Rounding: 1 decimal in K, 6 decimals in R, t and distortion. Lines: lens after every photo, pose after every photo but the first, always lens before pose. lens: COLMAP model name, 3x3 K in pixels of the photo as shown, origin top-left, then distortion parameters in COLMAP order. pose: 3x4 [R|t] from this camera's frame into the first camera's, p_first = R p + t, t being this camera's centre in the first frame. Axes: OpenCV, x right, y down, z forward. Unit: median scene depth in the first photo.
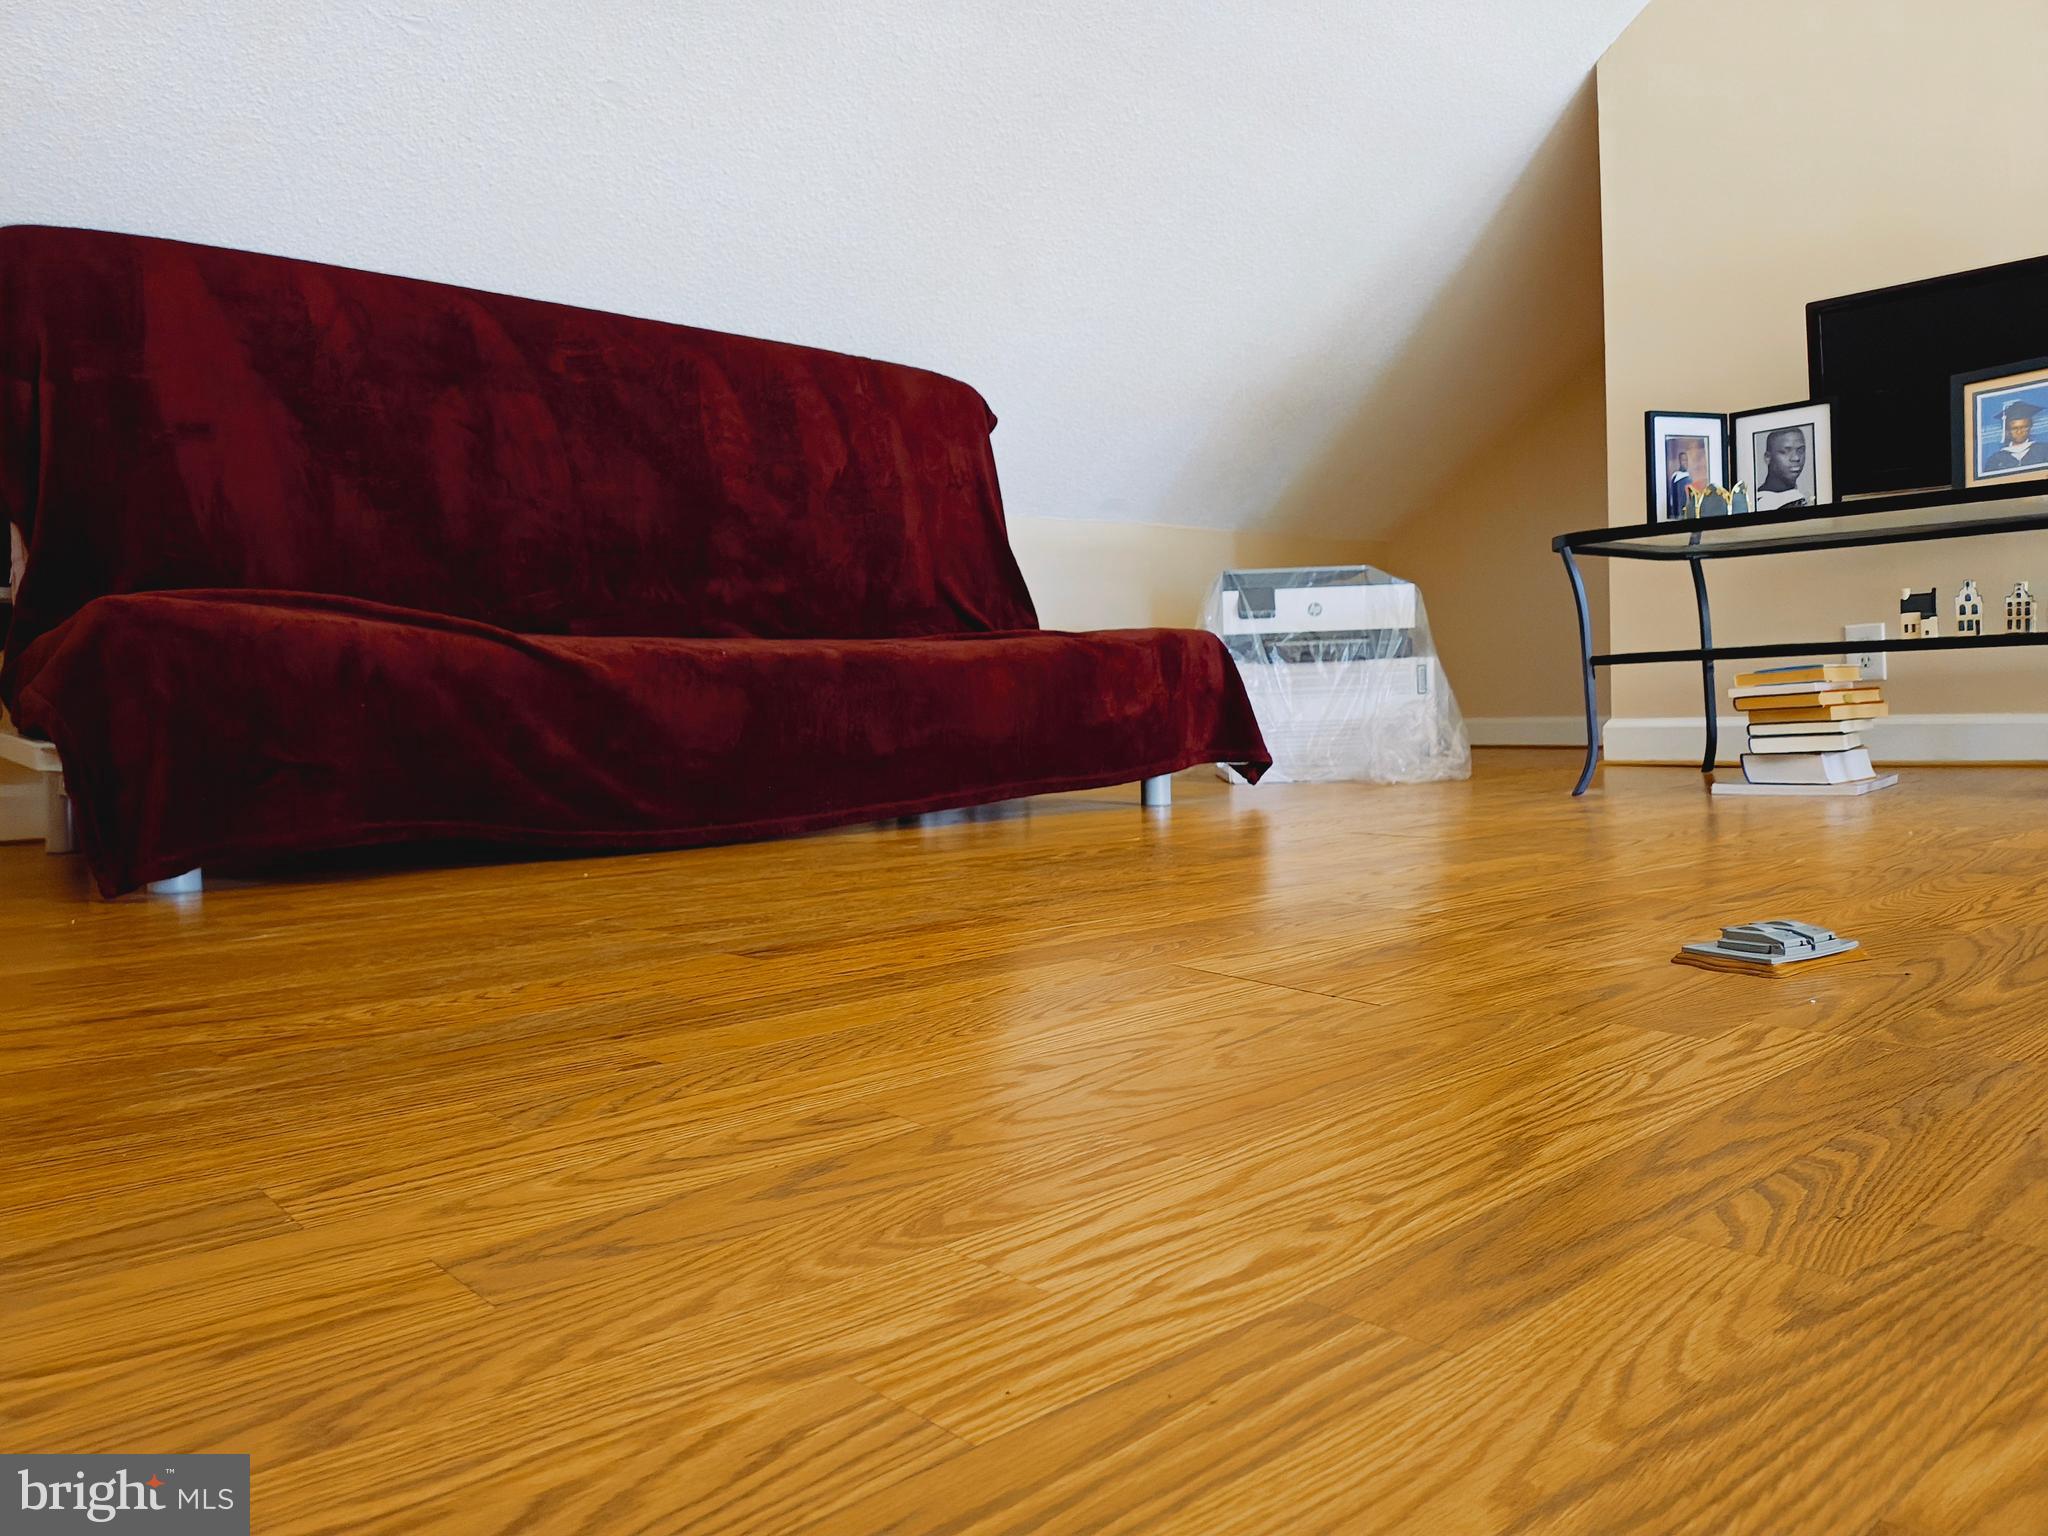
lens RADIAL K [[1477.0, 0, 1036.2], [0, 1477.0, 761.8], [0, 0, 1]] dist [0.071204, -0.104164]
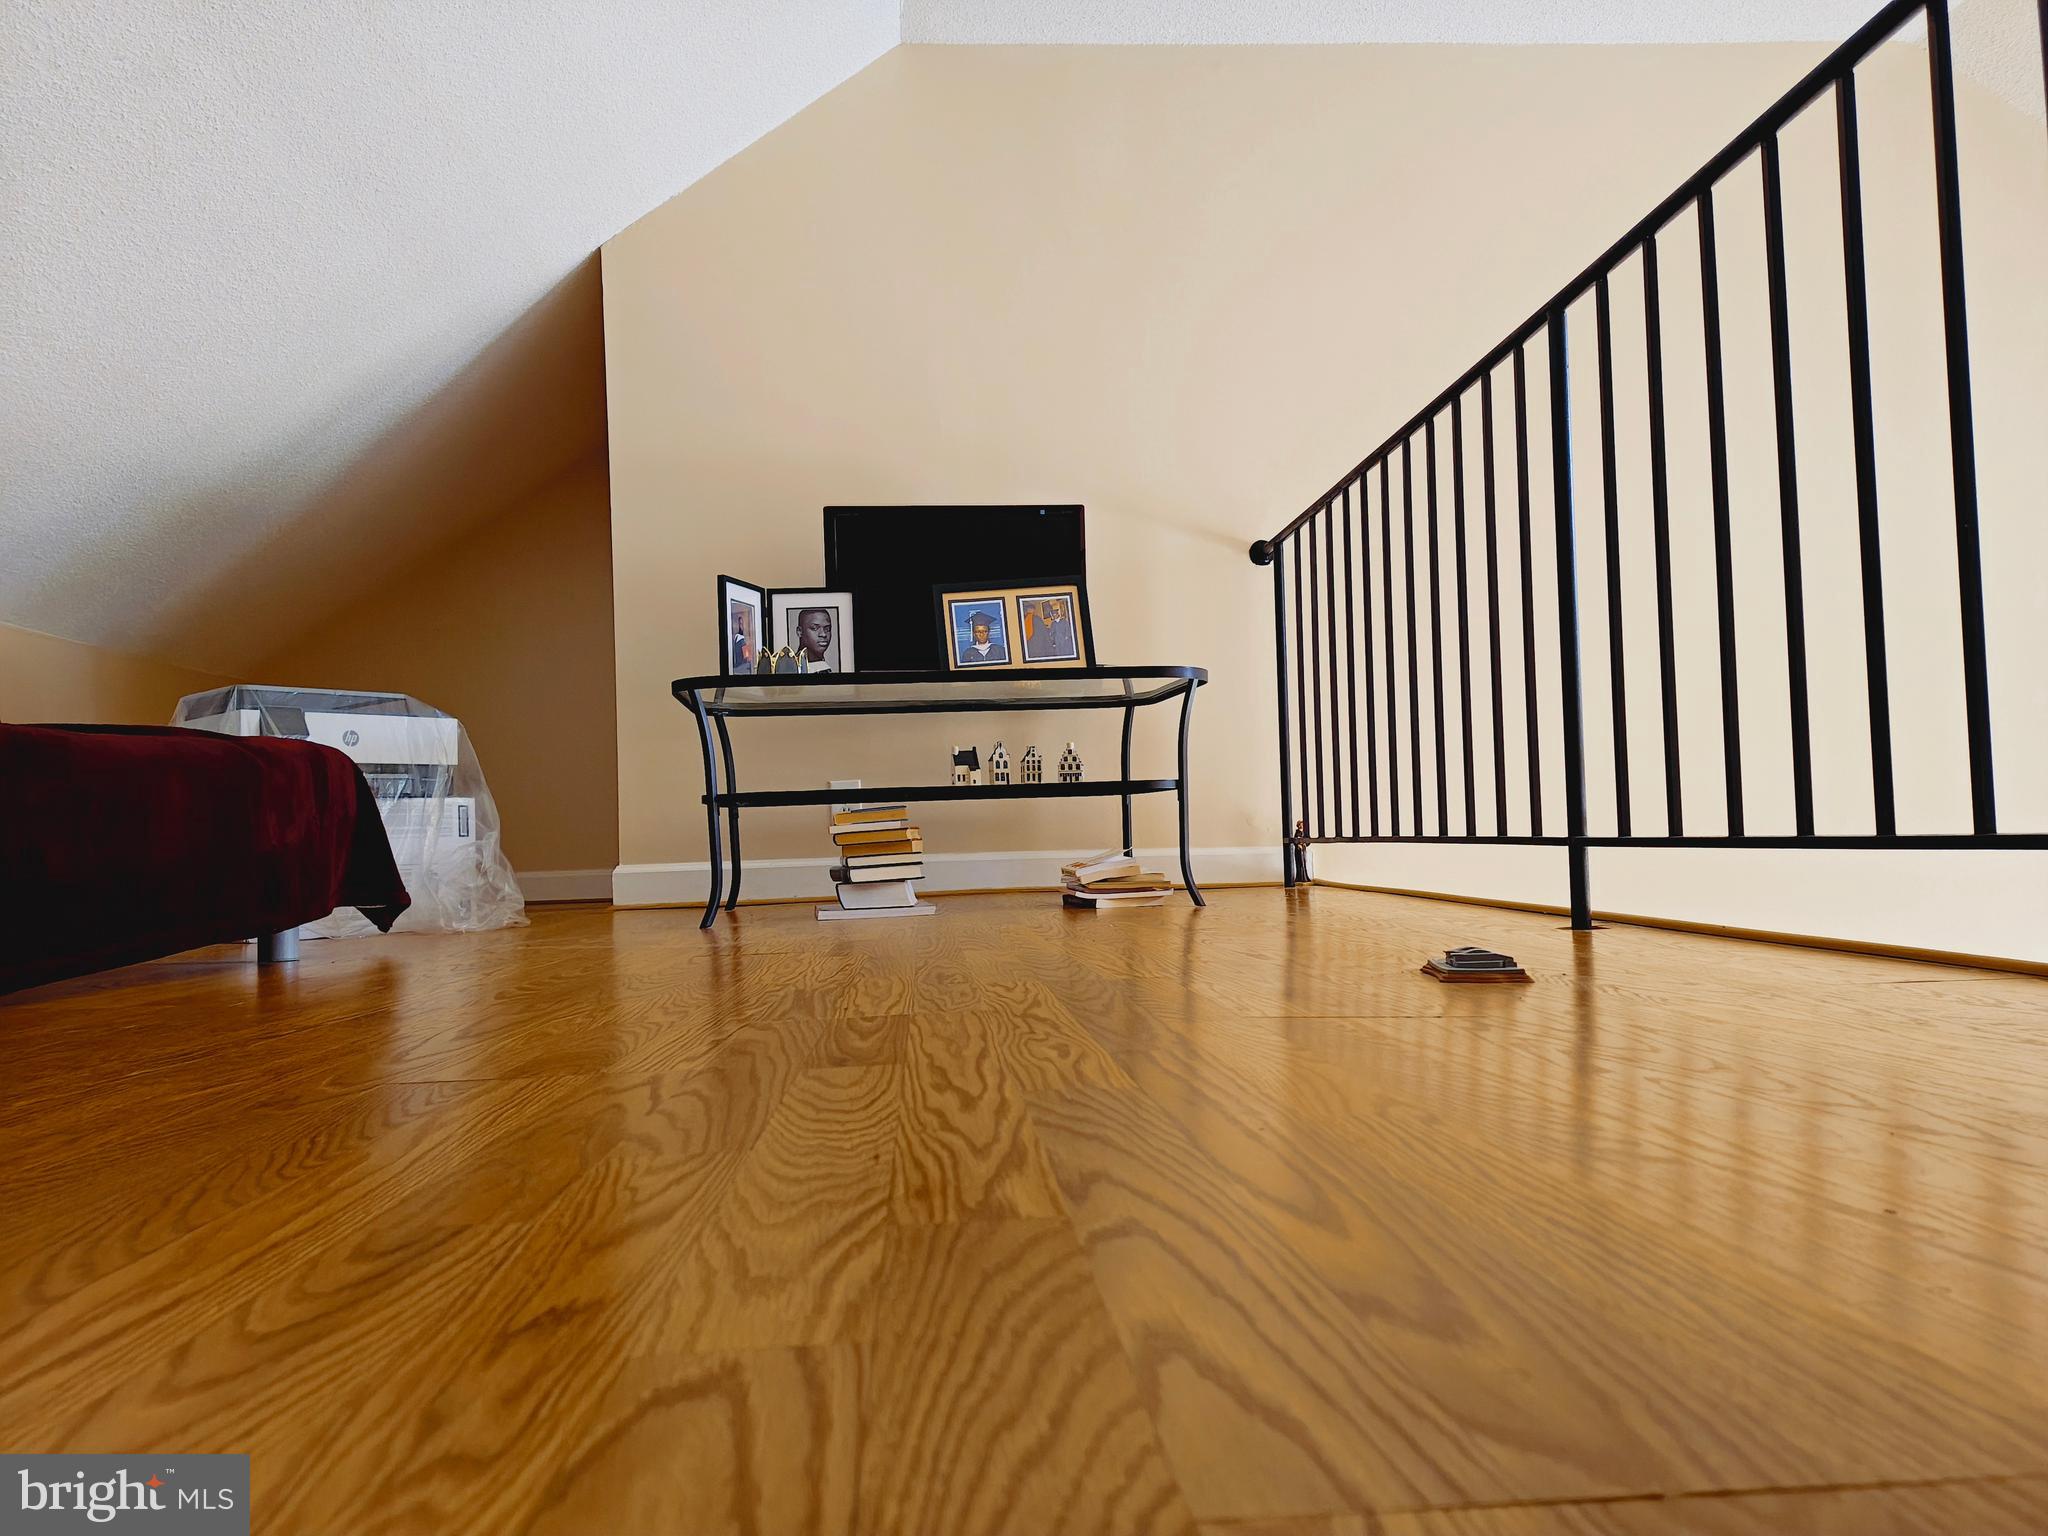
lens RADIAL K [[1477.0, 0, 1036.2], [0, 1477.0, 761.8], [0, 0, 1]] dist [0.071204, -0.104164]
pose [[0.633523, 0.052997, 0.771906, -0.272947], [0.042706, 0.993735, -0.103277, 0.022498], [-0.772544, 0.098393, 0.627291, 0.154197]]
